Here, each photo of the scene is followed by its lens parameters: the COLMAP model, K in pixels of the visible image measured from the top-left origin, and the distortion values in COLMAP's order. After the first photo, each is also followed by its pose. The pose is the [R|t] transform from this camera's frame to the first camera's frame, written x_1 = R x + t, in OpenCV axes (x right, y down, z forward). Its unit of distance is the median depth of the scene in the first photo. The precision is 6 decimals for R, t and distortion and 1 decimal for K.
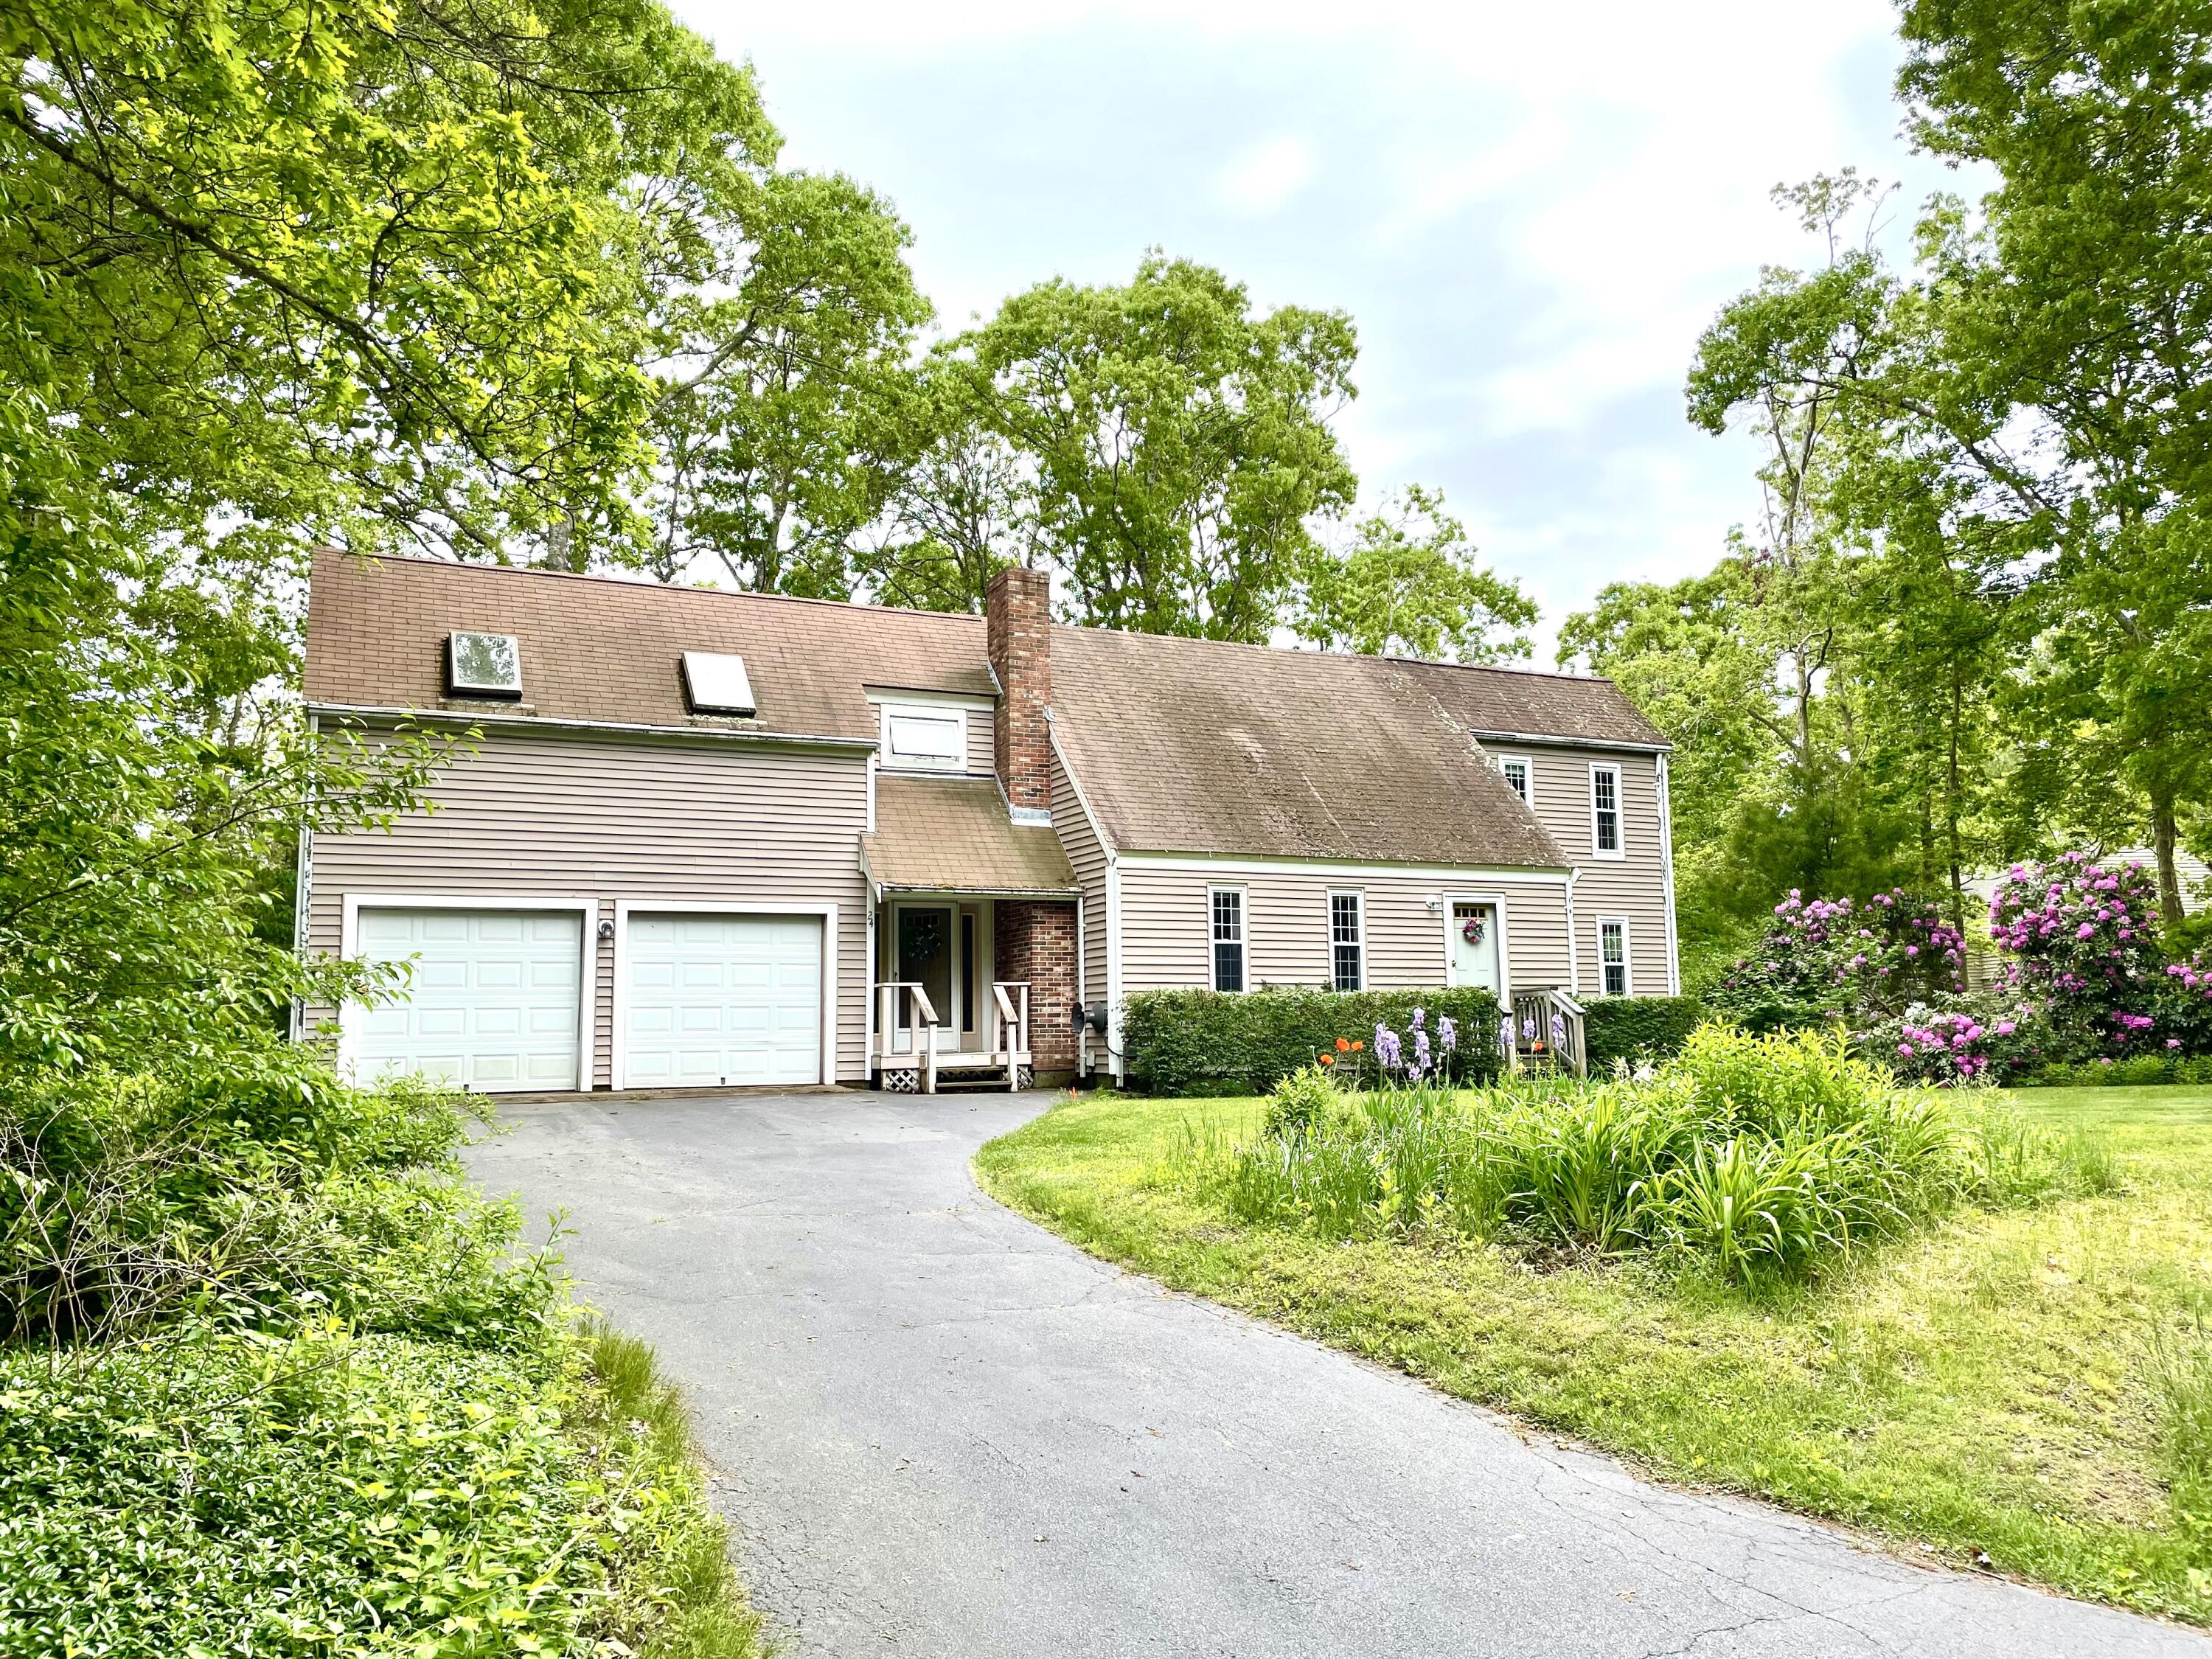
lens RADIAL K [[1664.2, 0, 1105.7], [0, 1664.2, 834.7], [0, 0, 1]] dist [0.109870, -0.120077]
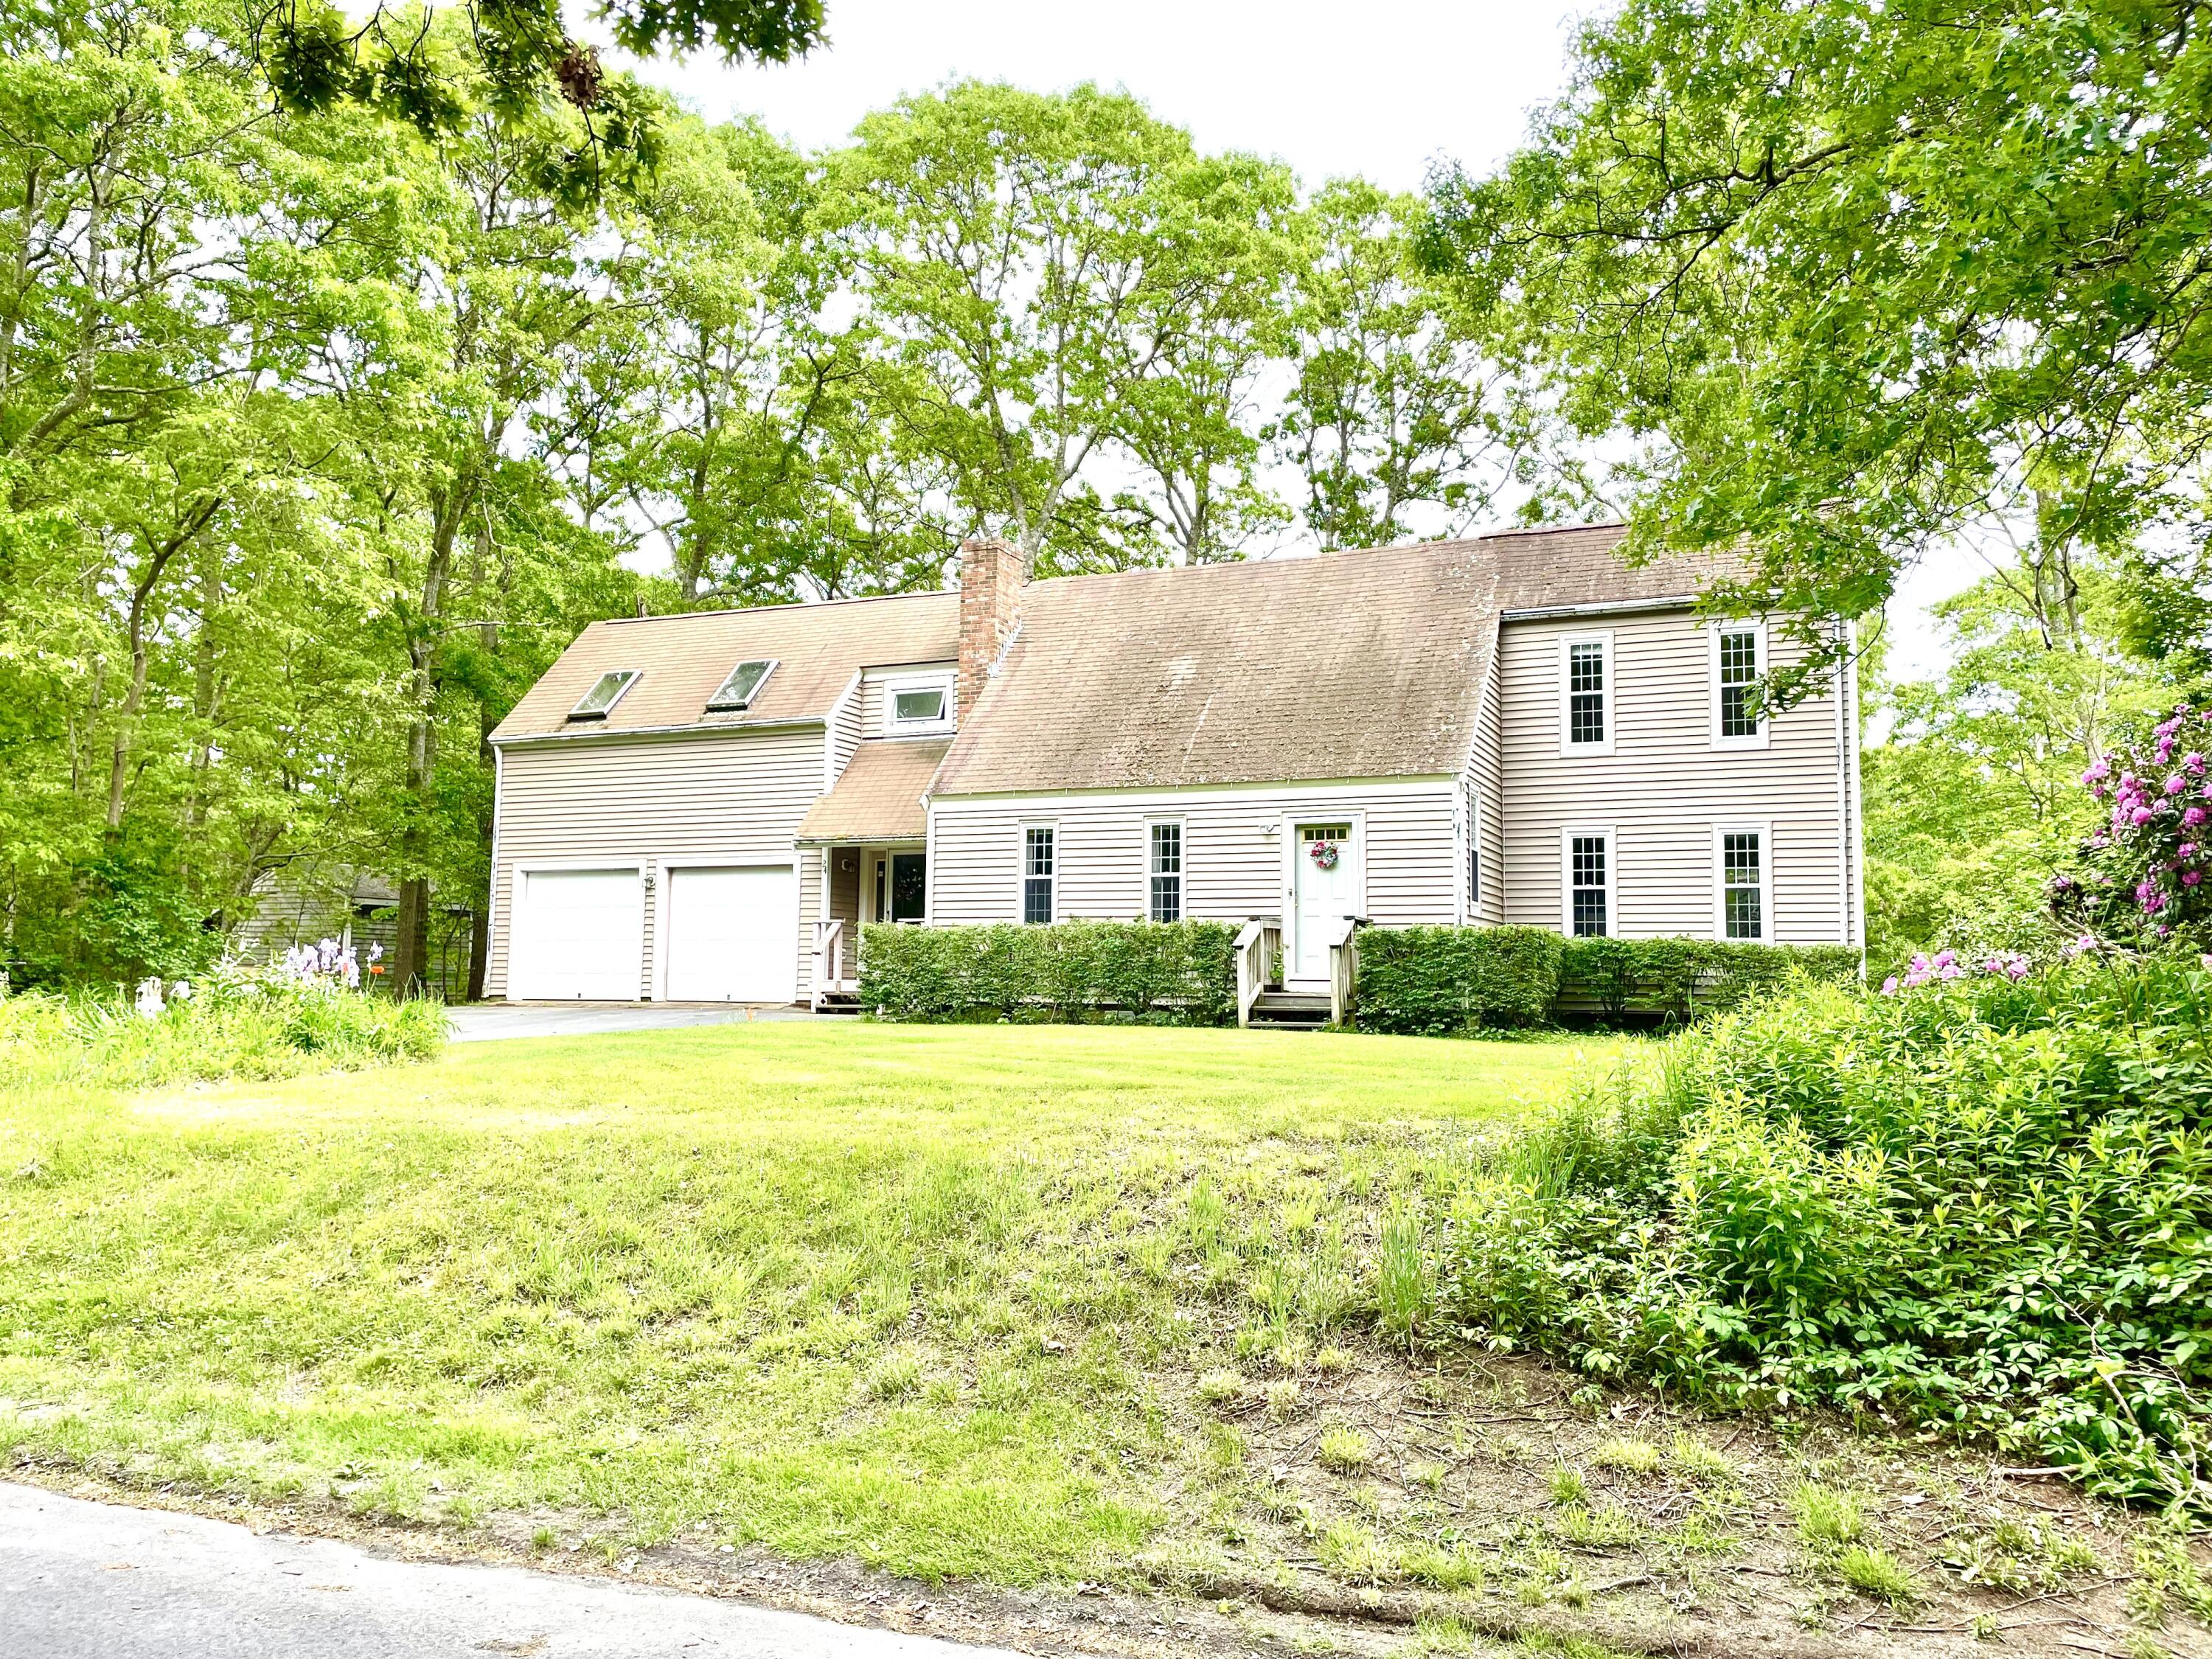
lens RADIAL K [[1664.2, 0, 1105.7], [0, 1664.2, 834.7], [0, 0, 1]] dist [0.109870, -0.120077]
pose [[0.652418, -0.047453, -0.756373, 0.847690], [0.072709, 0.997353, 0.000145, 0.040113], [0.754364, -0.055089, 0.654141, 0.352900]]
